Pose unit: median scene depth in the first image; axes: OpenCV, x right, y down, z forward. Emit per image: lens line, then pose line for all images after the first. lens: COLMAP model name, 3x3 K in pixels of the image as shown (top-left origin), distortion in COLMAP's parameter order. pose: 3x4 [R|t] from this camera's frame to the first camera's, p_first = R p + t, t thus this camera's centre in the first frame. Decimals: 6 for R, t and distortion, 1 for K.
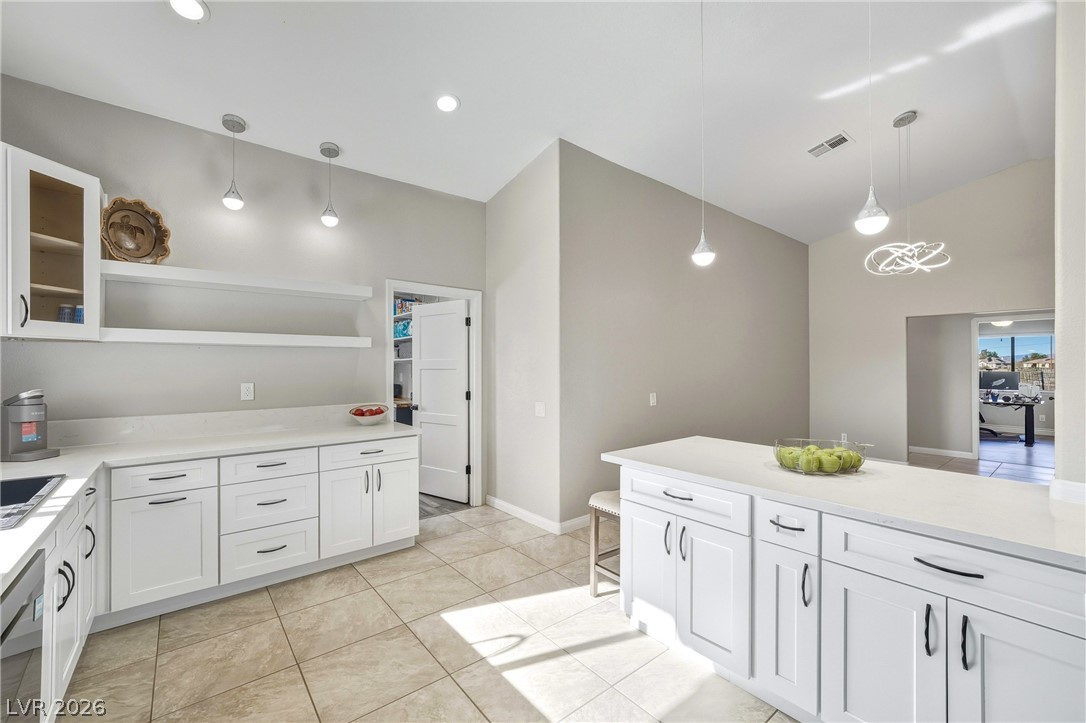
lens RADIAL K [[451.9, 0, 545.0], [0, 451.9, 360.4], [0, 0, 1]] dist [-0.003016, 0.000753]
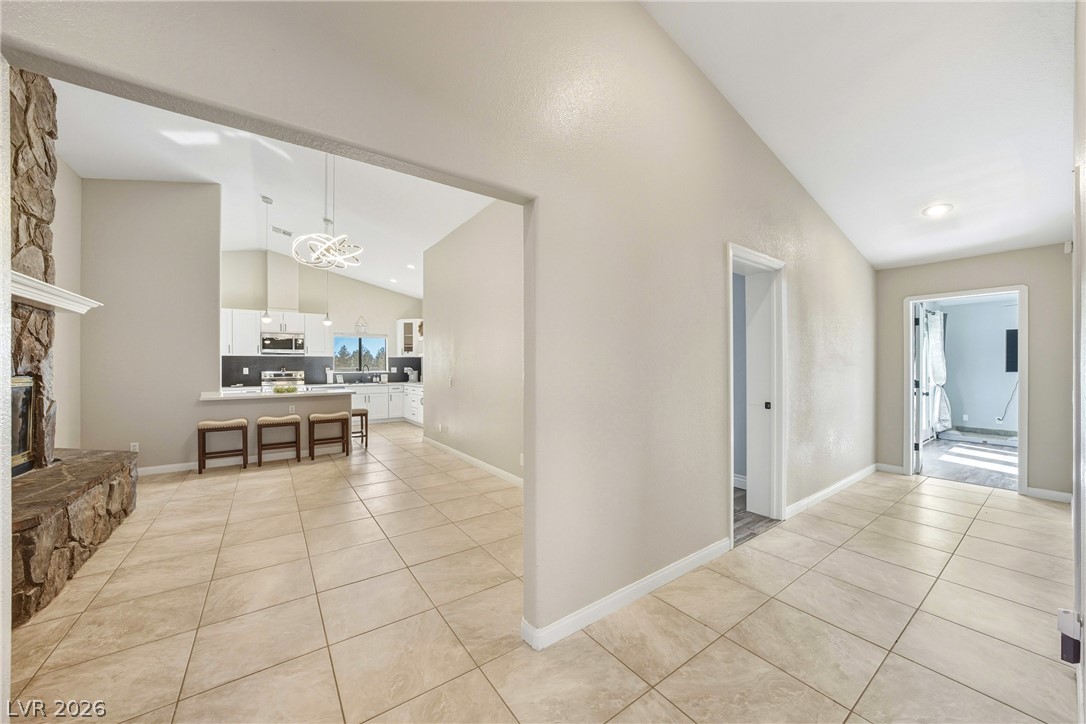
lens RADIAL K [[389.5, 0, 542.2], [0, 389.5, 365.1], [0, 0, 1]] dist [-0.009566, 0.002209]
pose [[-0.064940, -0.003041, -0.997885, 2.418593], [0.013724, 0.999898, -0.003941, 0.060747], [0.997795, -0.013951, -0.064892, 2.248475]]
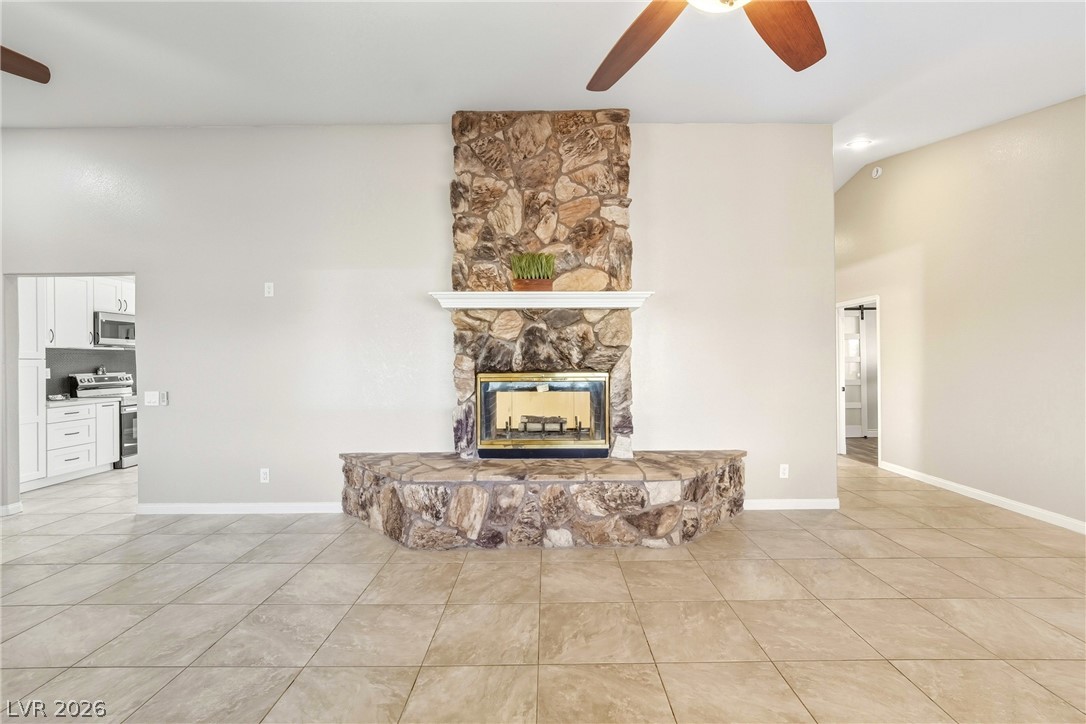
lens RADIAL K [[451.9, 0, 542.1], [0, 451.9, 363.4], [0, 0, 1]] dist [-0.003016, 0.000753]
pose [[0.777614, -0.002914, -0.628736, 2.620466], [0.010721, 0.999905, 0.008625, 0.024468], [0.628651, -0.013448, 0.777571, -0.325193]]
